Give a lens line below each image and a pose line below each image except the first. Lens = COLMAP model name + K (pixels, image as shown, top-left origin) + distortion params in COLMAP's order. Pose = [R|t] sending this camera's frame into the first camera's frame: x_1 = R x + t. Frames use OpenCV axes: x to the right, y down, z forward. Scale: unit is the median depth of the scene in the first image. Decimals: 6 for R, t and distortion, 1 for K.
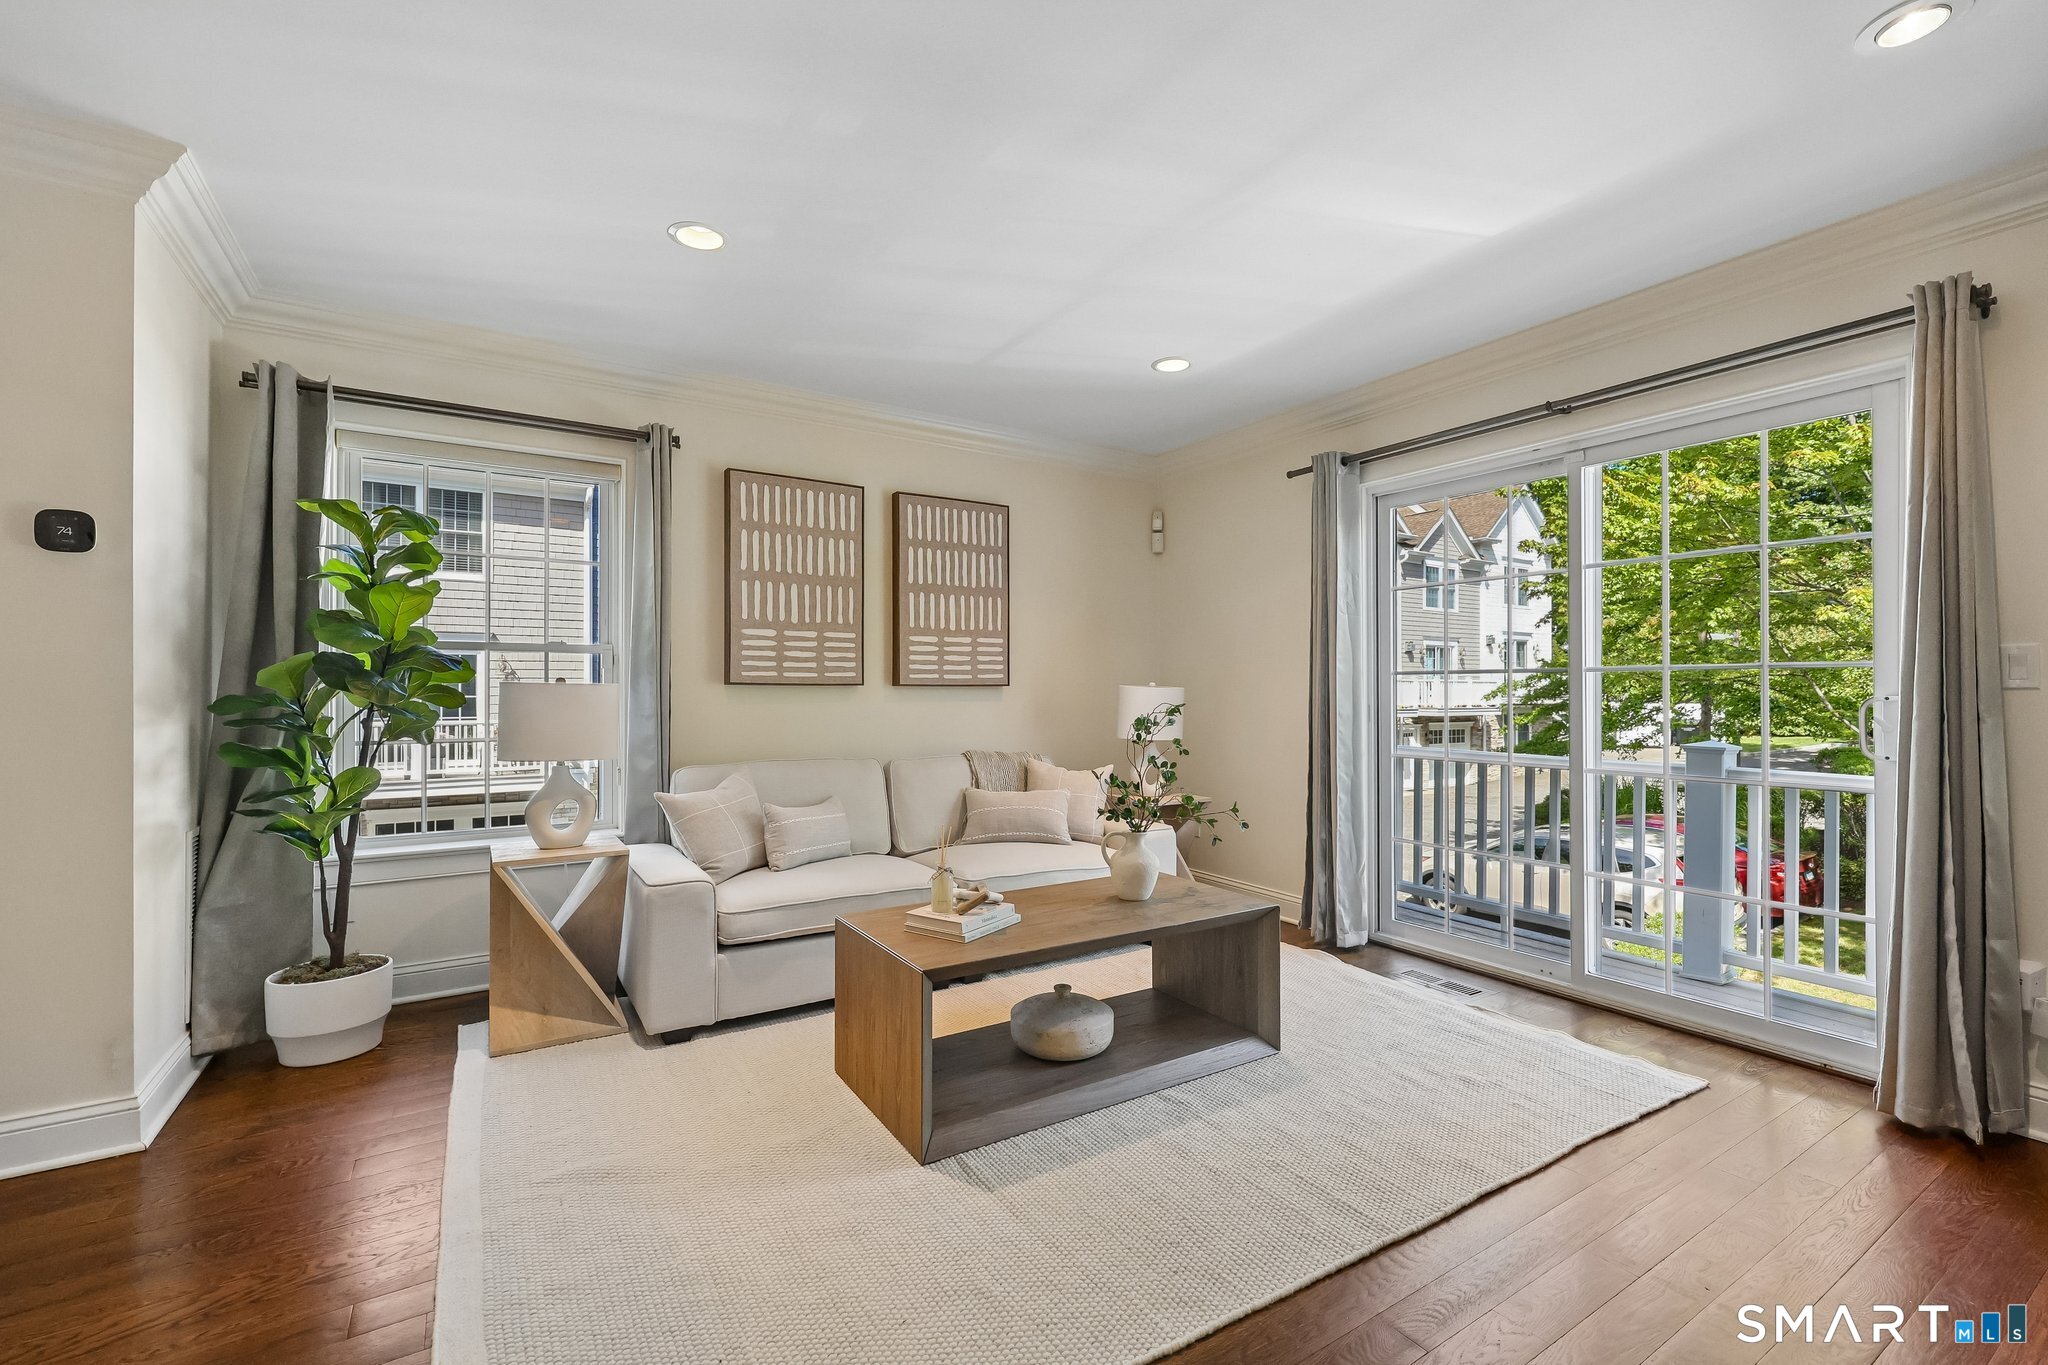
lens RADIAL K [[879.5, 0, 1041.2], [0, 879.5, 704.2], [0, 0, 1]] dist [0.002211, -0.000169]
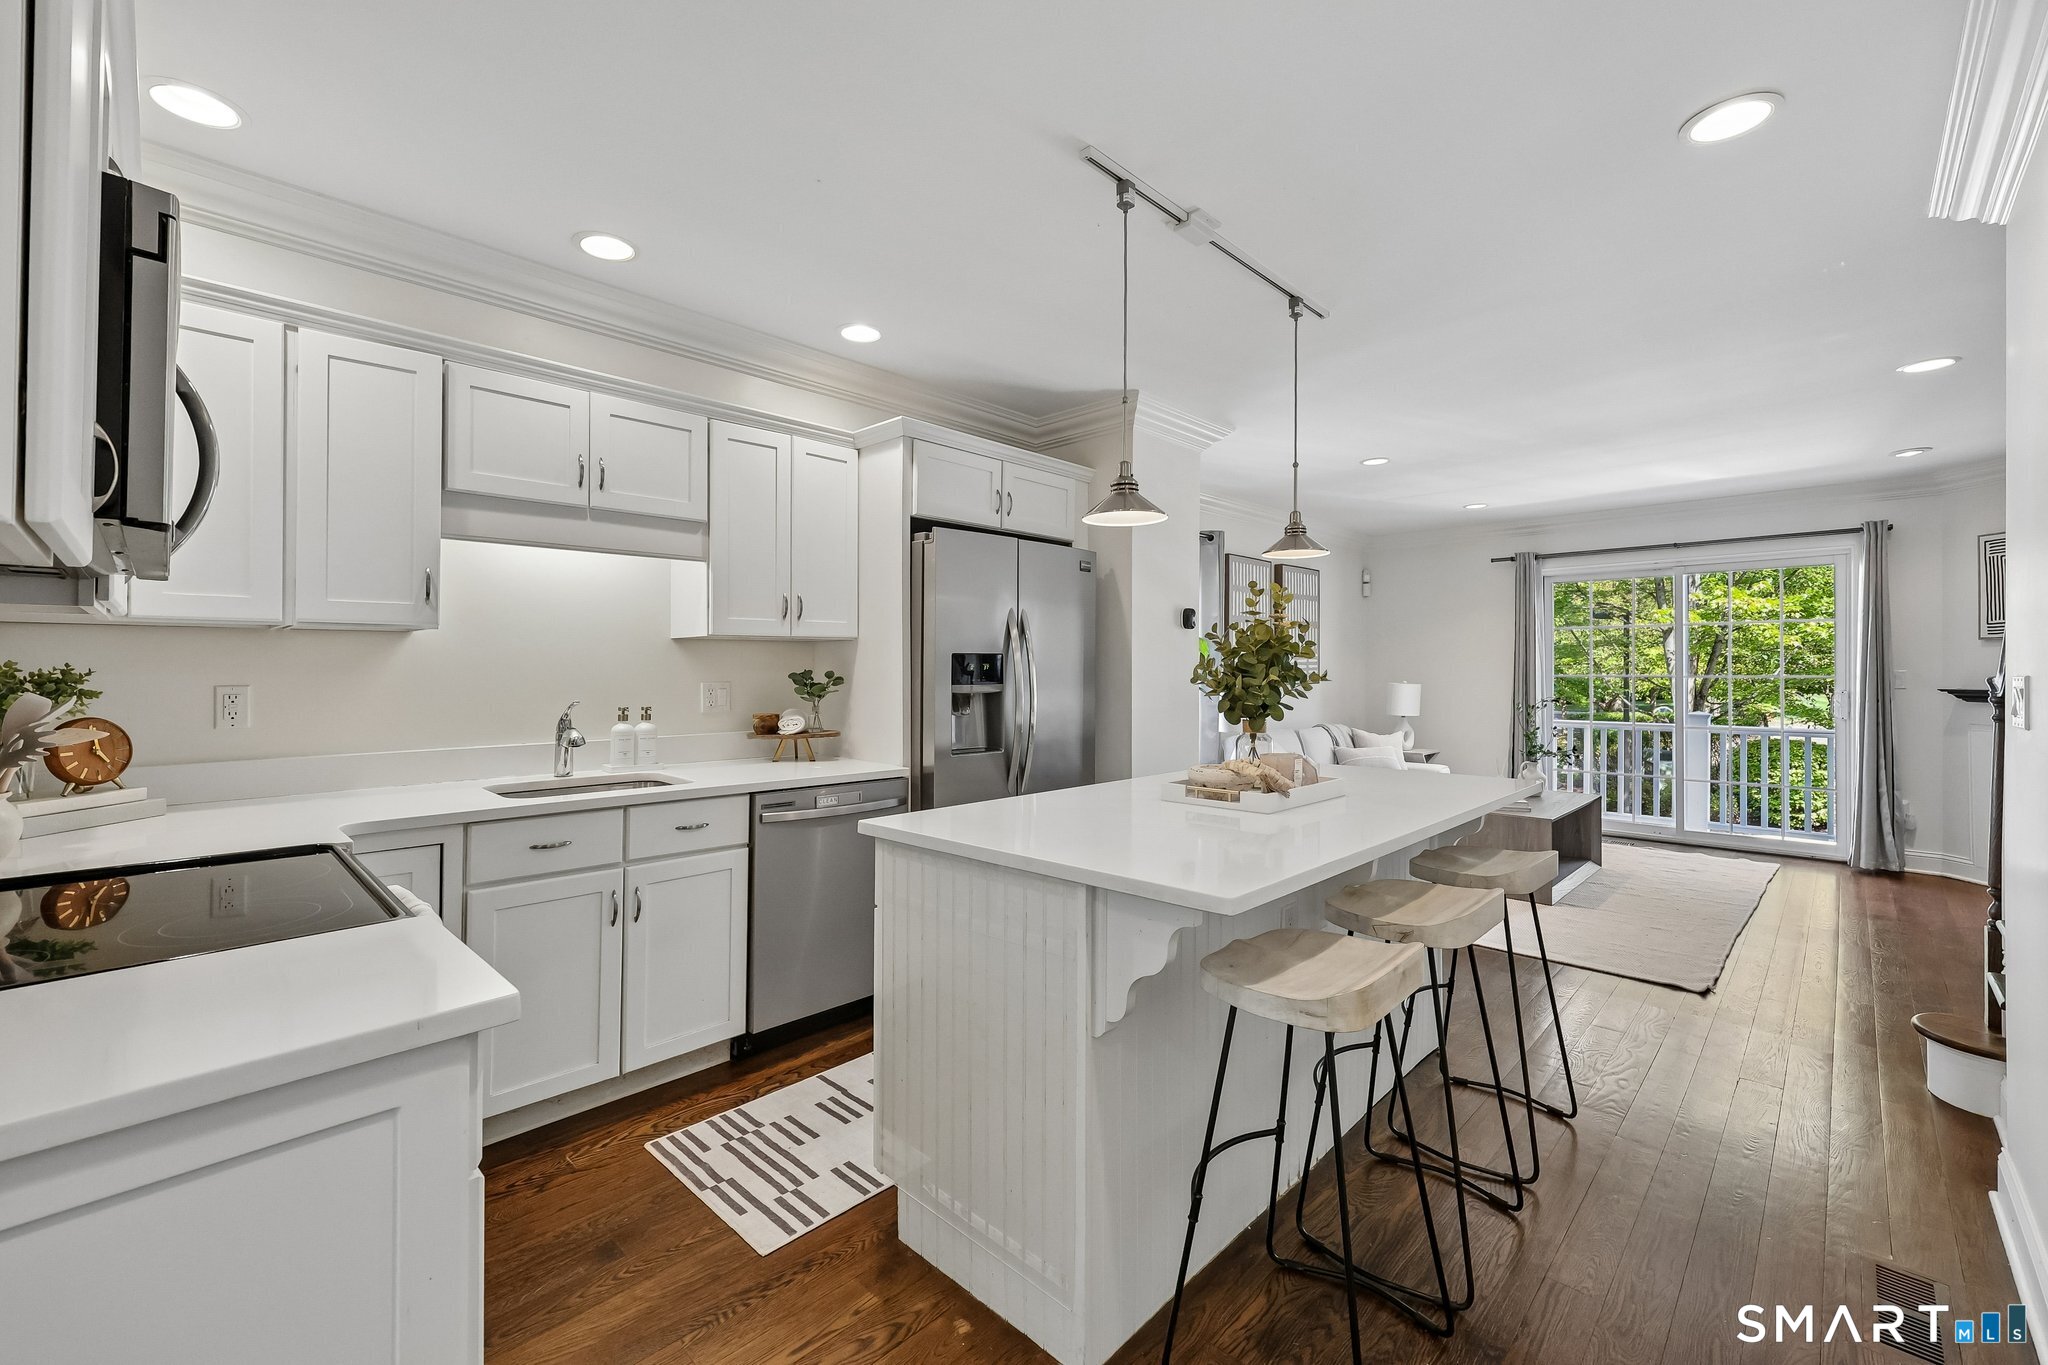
lens RADIAL K [[828.5, 0, 1022.1], [0, 828.5, 679.5], [0, 0, 1]] dist [0.001035, -0.000411]
pose [[0.975476, -0.009219, 0.219913, -1.025238], [0.012159, 0.999854, -0.012020, -0.019981], [-0.219771, 0.014399, 0.975445, -0.399569]]
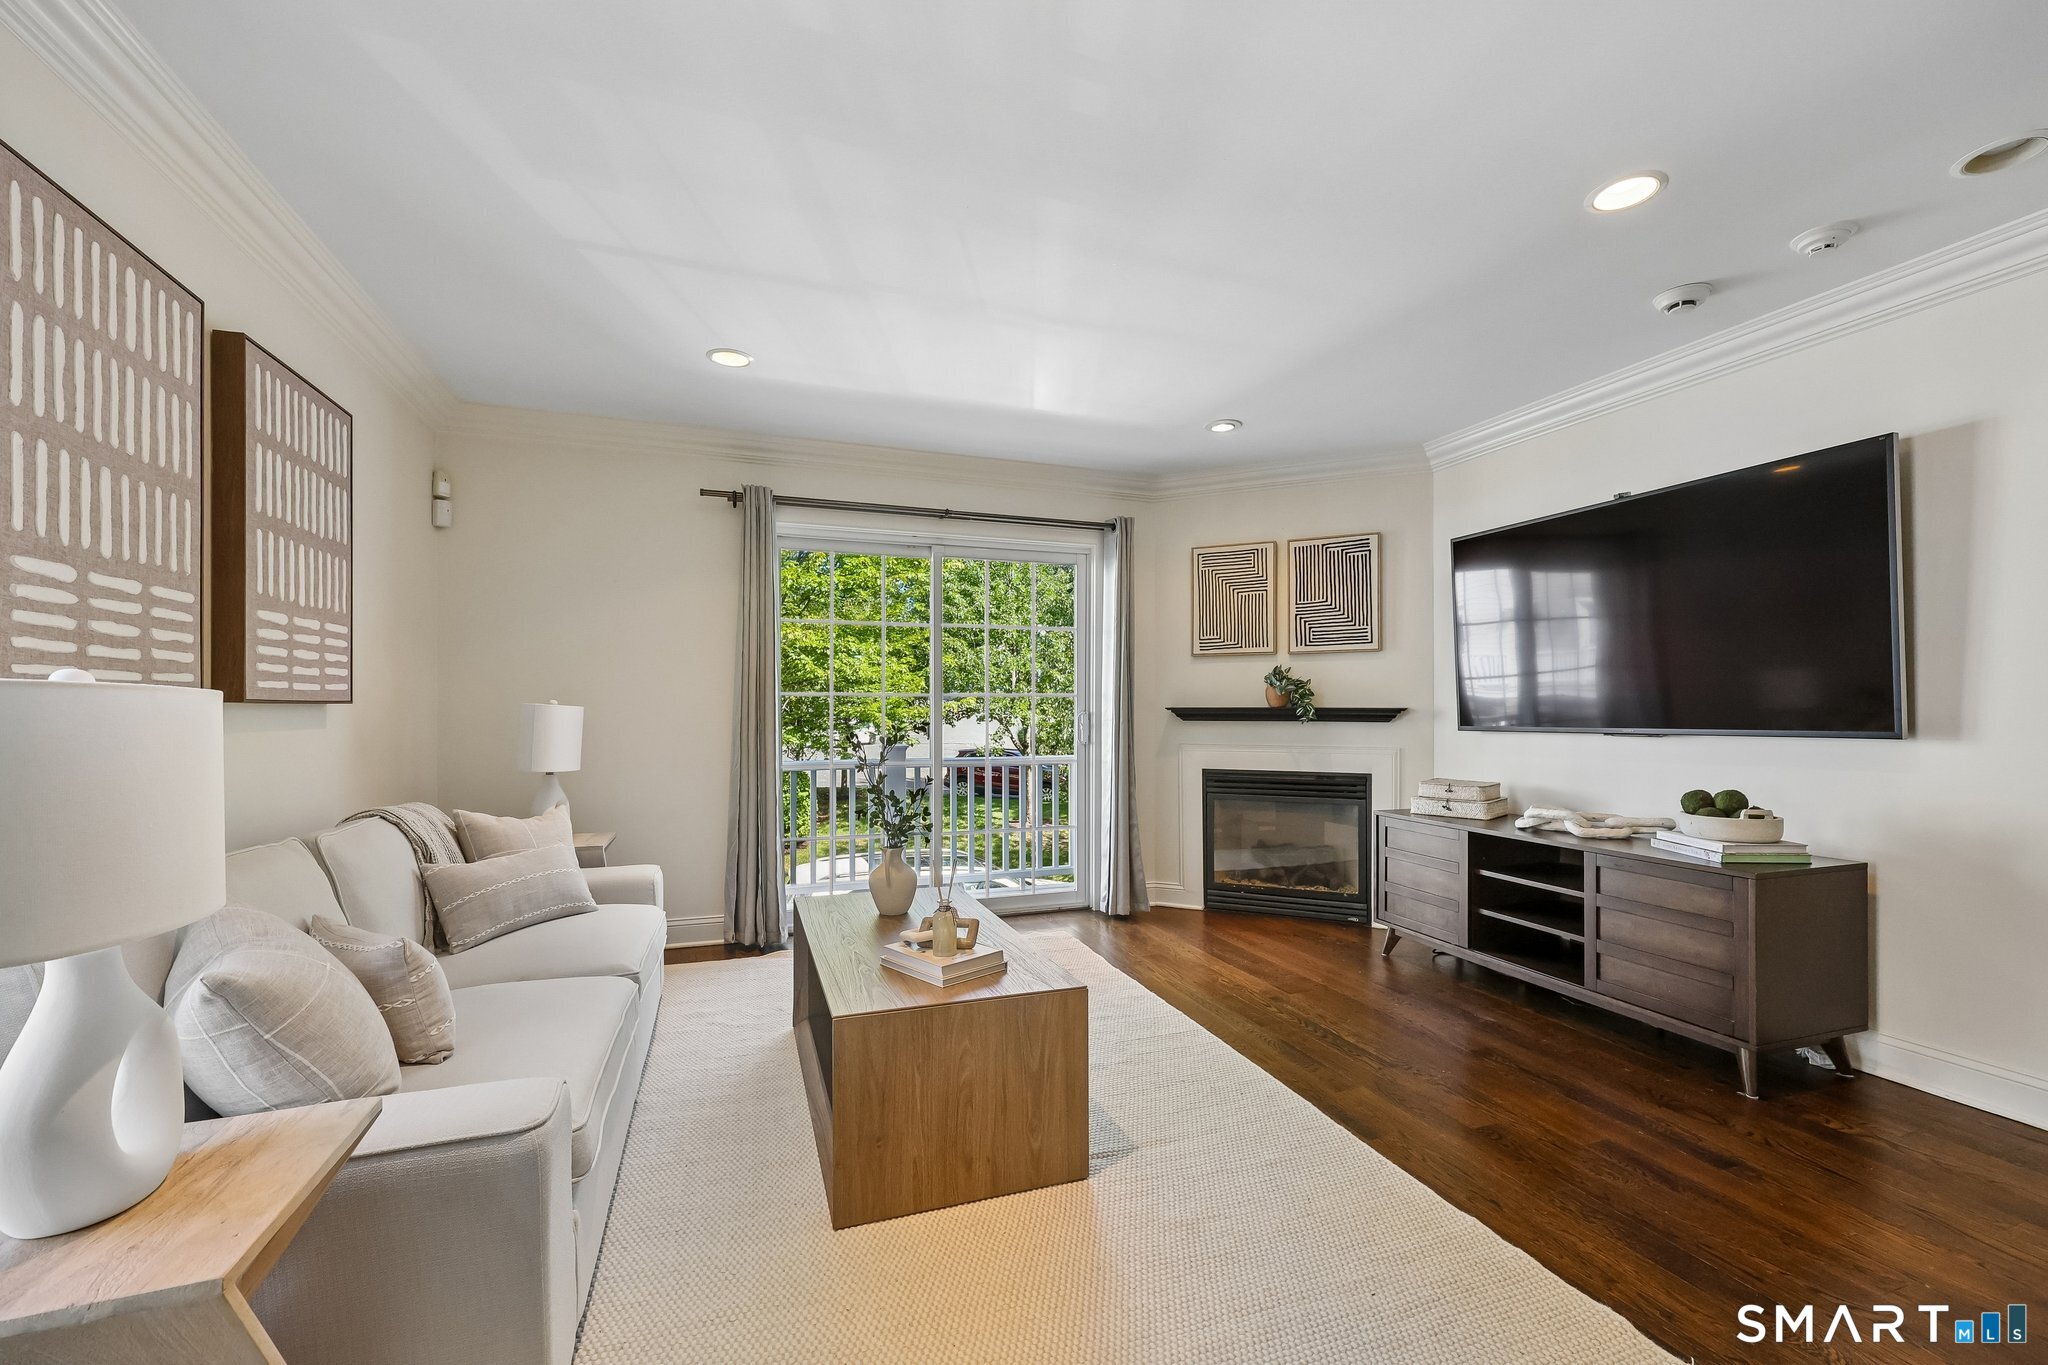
lens RADIAL K [[828.5, 0, 1028.9], [0, 828.5, 706.4], [0, 0, 1]] dist [0.001035, -0.000411]
pose [[0.226415, -0.000773, 0.974031, -0.574754], [0.025293, 0.999667, -0.005086, -0.003835], [-0.973703, 0.025787, 0.226359, 0.454984]]
